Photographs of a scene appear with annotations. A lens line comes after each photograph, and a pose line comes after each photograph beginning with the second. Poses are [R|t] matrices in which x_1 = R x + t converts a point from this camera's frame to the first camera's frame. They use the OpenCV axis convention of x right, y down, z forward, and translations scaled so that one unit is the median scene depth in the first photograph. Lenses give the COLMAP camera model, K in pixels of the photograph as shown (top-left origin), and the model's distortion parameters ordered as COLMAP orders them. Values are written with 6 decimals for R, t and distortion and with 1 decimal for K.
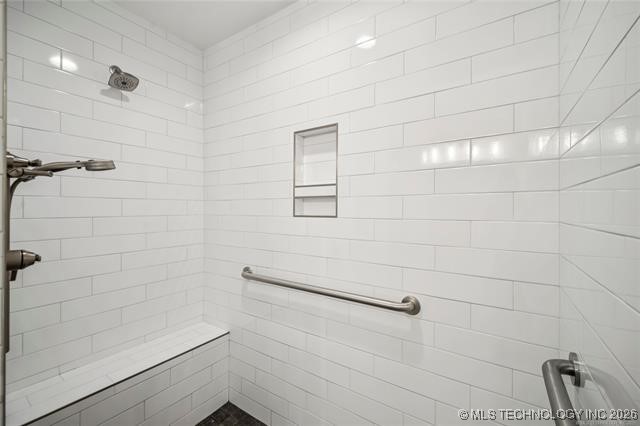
lens RADIAL K [[268.5, 0, 319.8], [0, 268.5, 210.9], [0, 0, 1]] dist [0.000841, 0.000065]
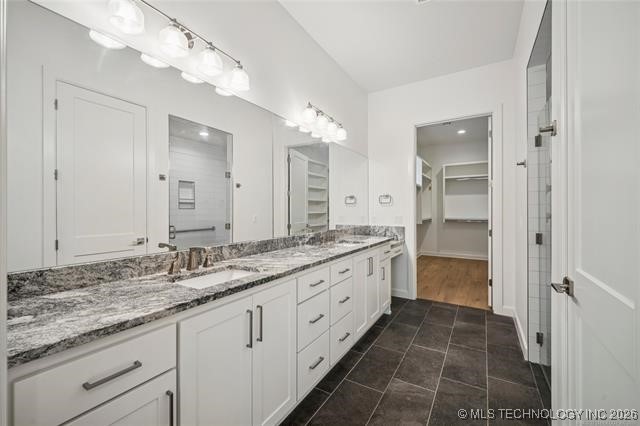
lens RADIAL K [[268.5, 0, 320.1], [0, 268.5, 210.9], [0, 0, 1]] dist [0.000841, 0.000065]
pose [[-0.046812, -0.002638, 0.998900, -3.435406], [0.001437, 0.999995, 0.002709, 0.040192], [-0.998903, 0.001562, -0.046808, -0.462750]]
